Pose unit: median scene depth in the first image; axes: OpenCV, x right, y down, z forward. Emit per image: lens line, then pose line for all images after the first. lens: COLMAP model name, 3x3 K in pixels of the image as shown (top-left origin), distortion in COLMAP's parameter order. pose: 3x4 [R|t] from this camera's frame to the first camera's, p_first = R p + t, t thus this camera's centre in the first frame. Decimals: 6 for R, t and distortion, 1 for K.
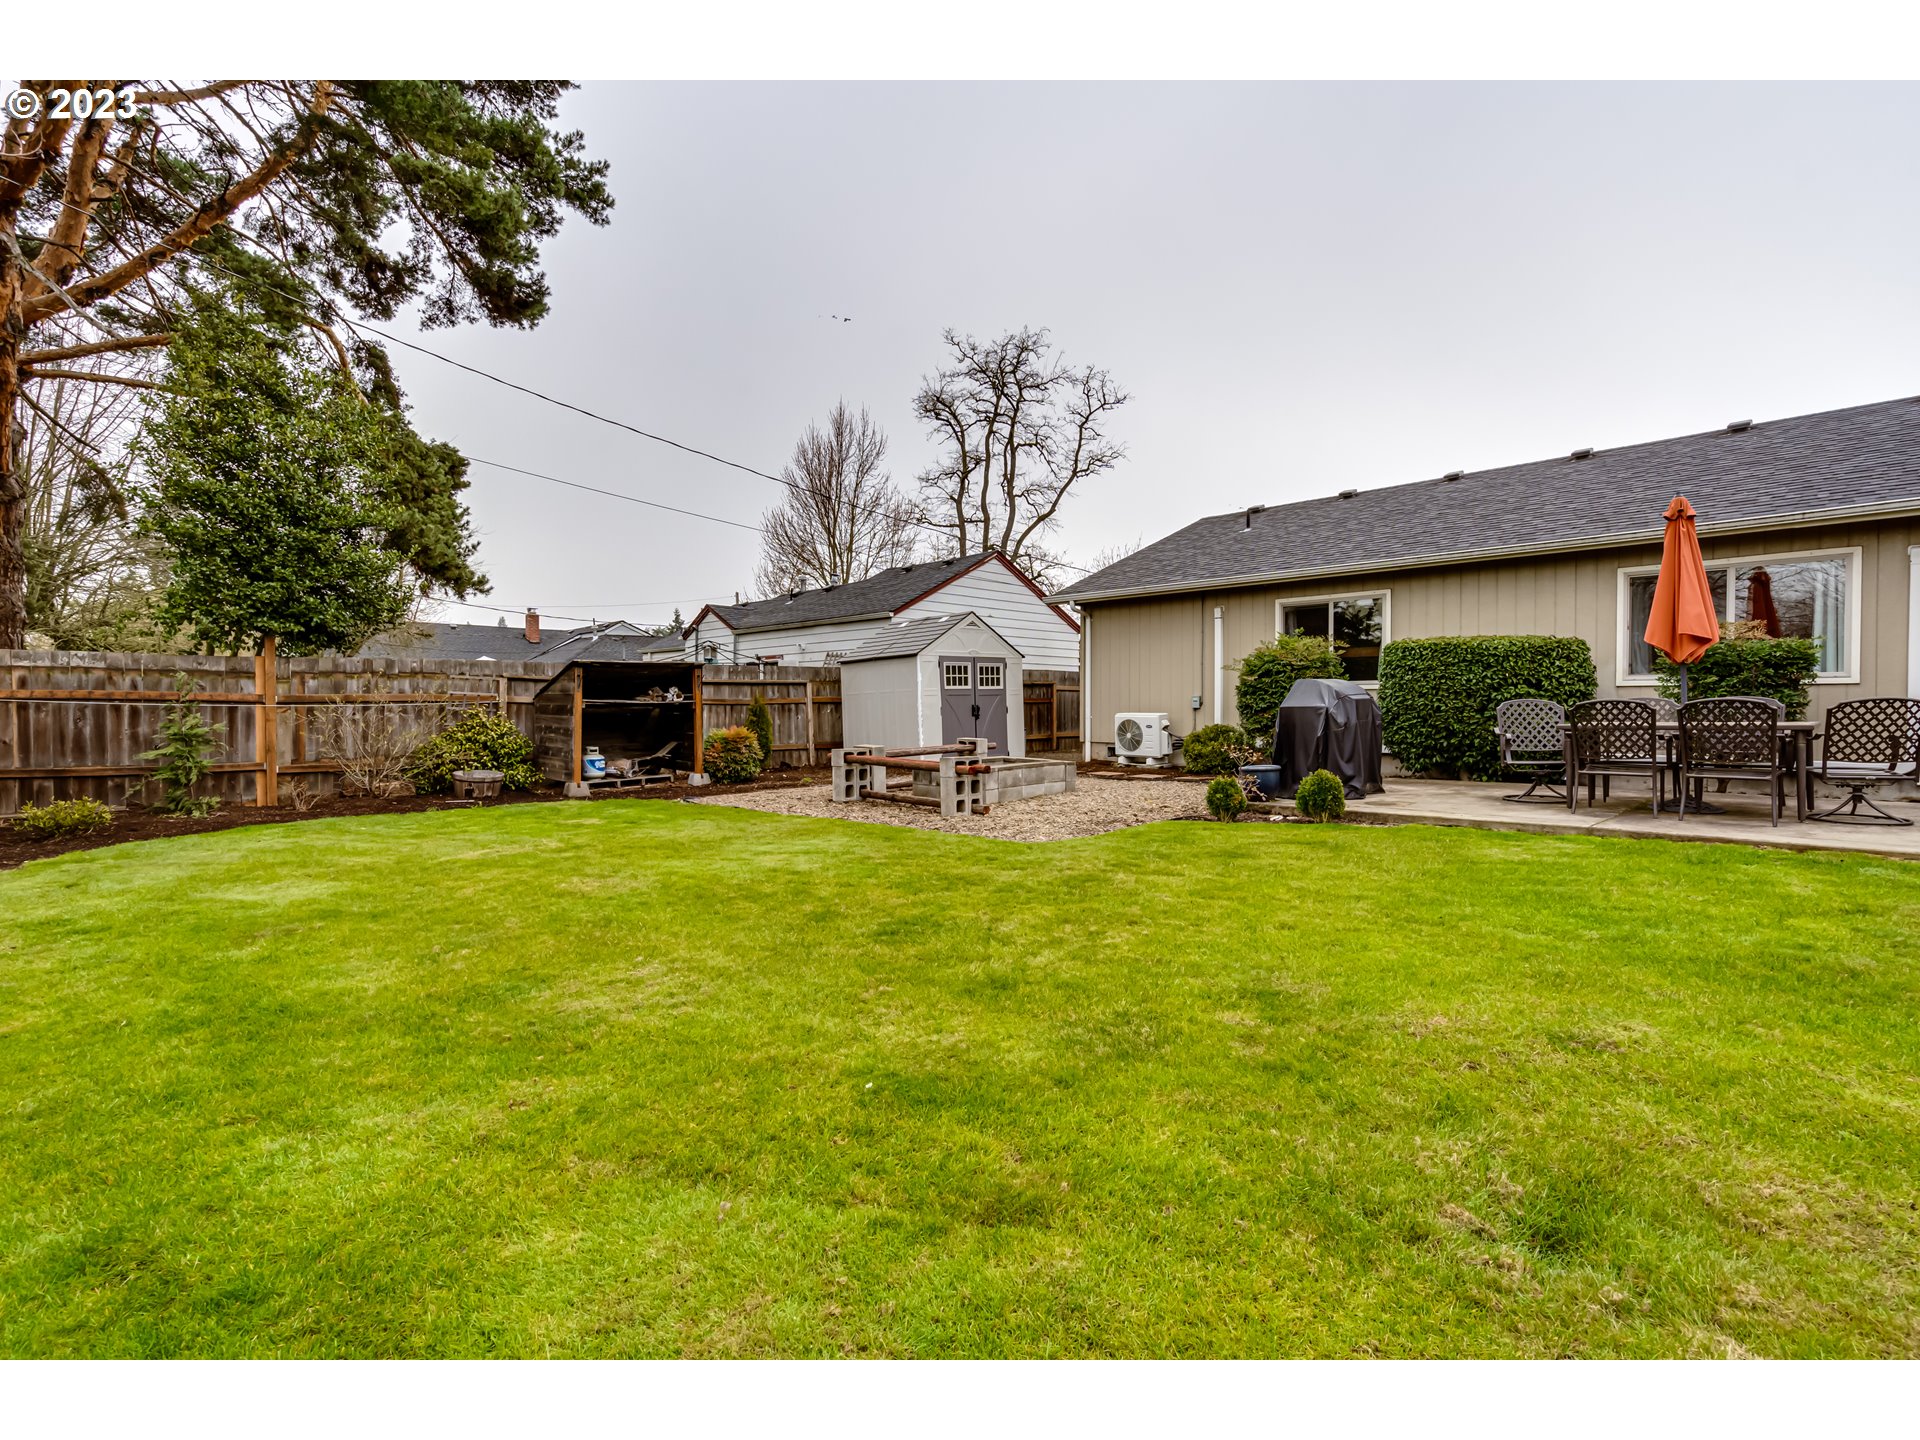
lens RADIAL K [[865.9, 0, 959.9], [0, 865.9, 720.9], [0, 0, 1]] dist [-0.000195, 0.000752]
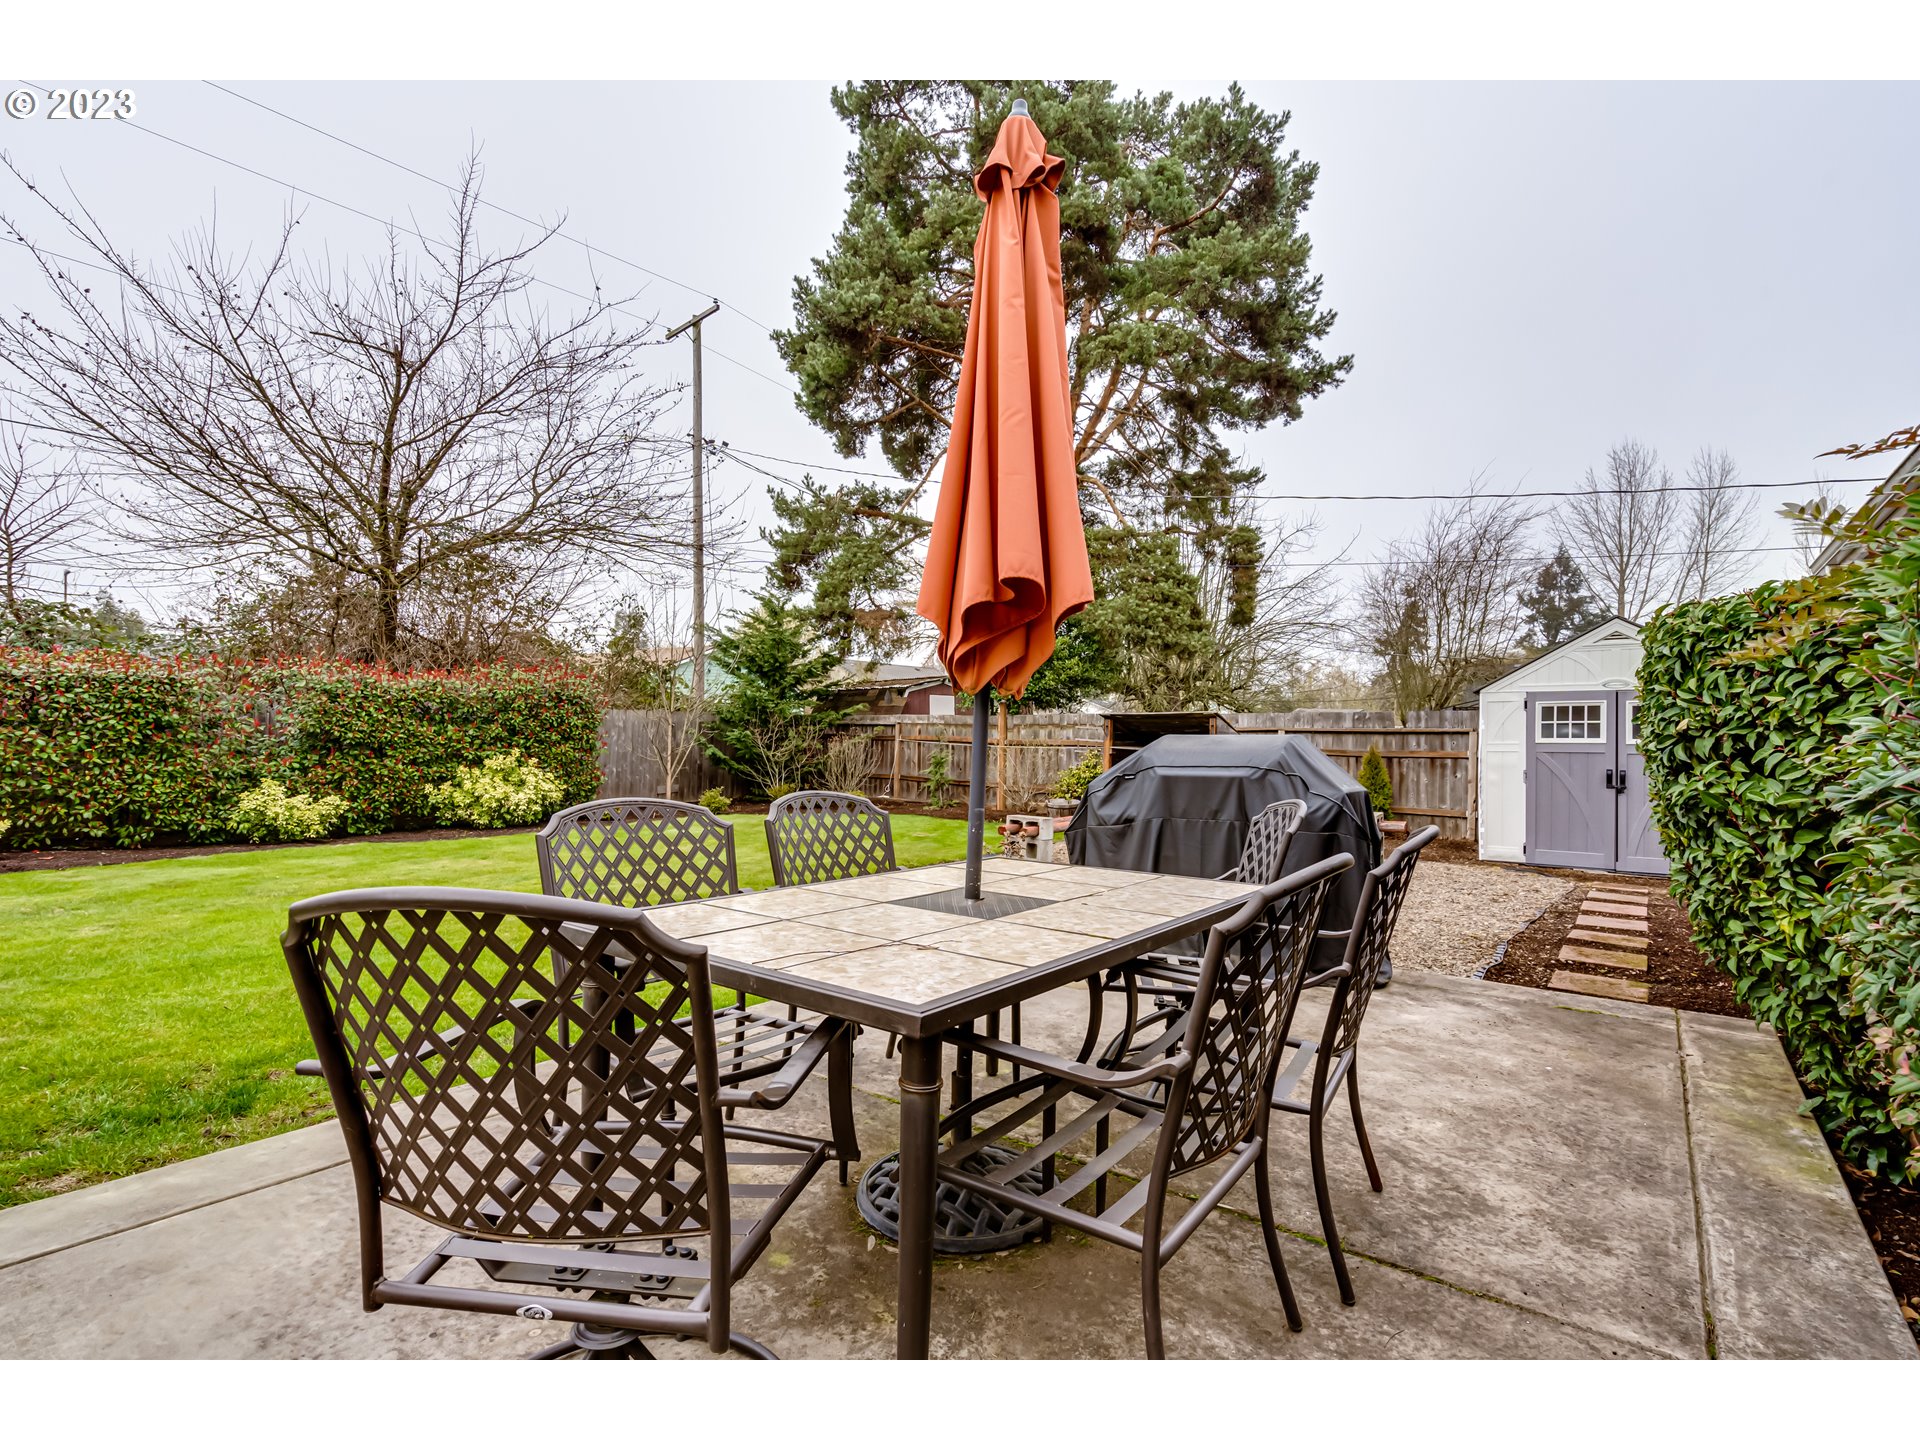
lens RADIAL K [[899.9, 0, 970.9], [0, 899.9, 736.3], [0, 0, 1]] dist [-0.007780, 0.001860]
pose [[0.171401, 0.010252, -0.985148, 0.530402], [-0.038766, 0.999242, 0.003654, -0.026169], [0.984438, 0.037564, 0.171669, 0.440338]]
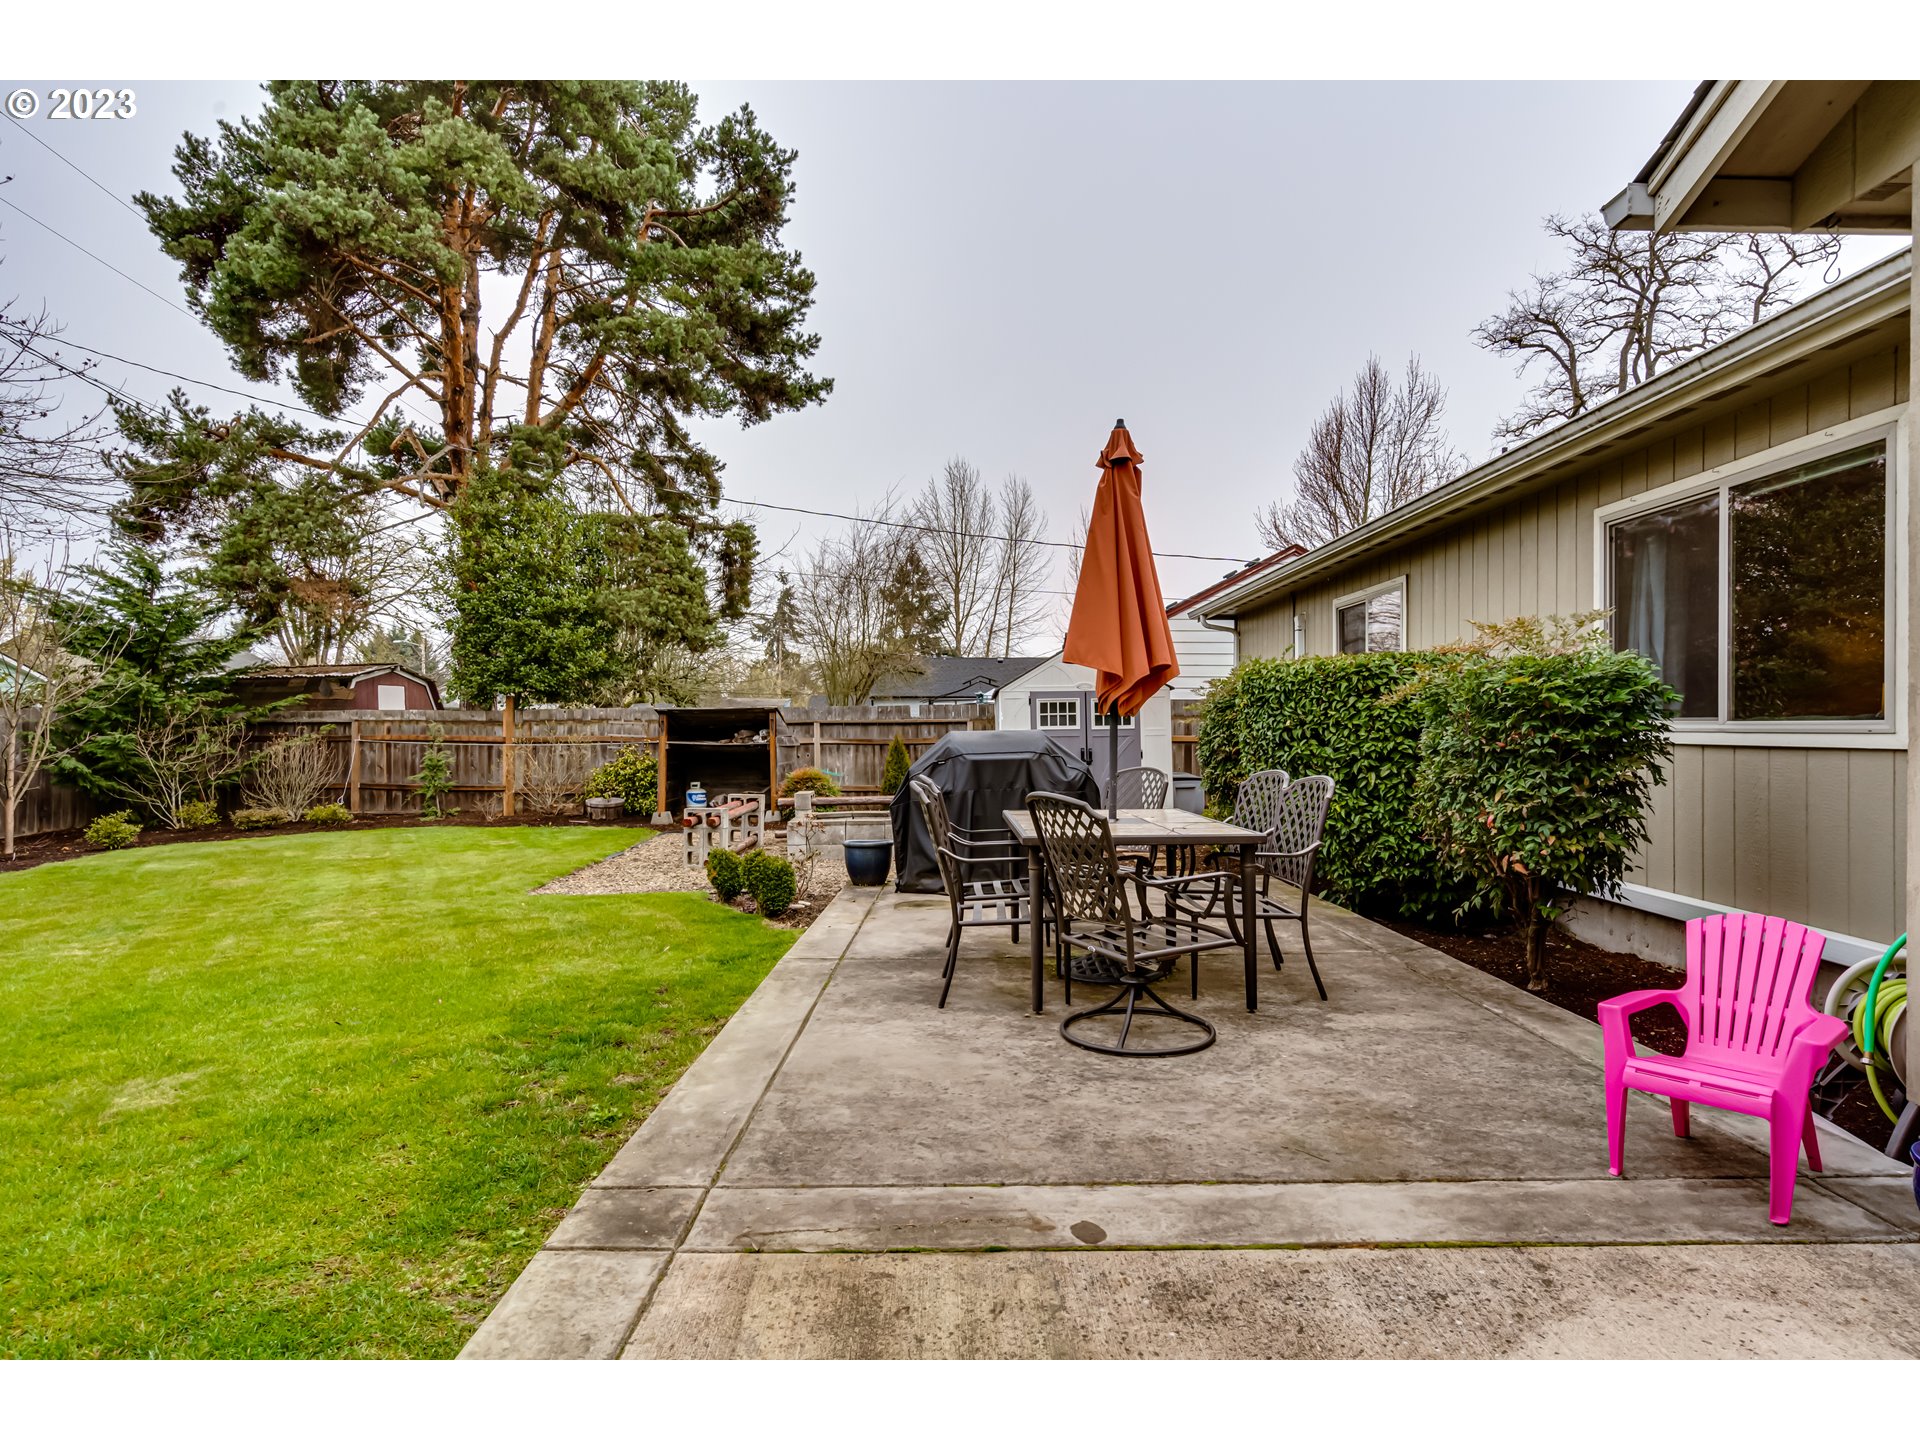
lens RADIAL K [[995.8, 0, 975.7], [0, 995.8, 711.8], [0, 0, 1]] dist [-0.000061, 0.002026]
pose [[0.734835, -0.008304, -0.678195, 0.569260], [-0.014844, 0.999489, -0.028322, -0.024311], [0.678083, 0.030879, 0.734336, 0.215455]]
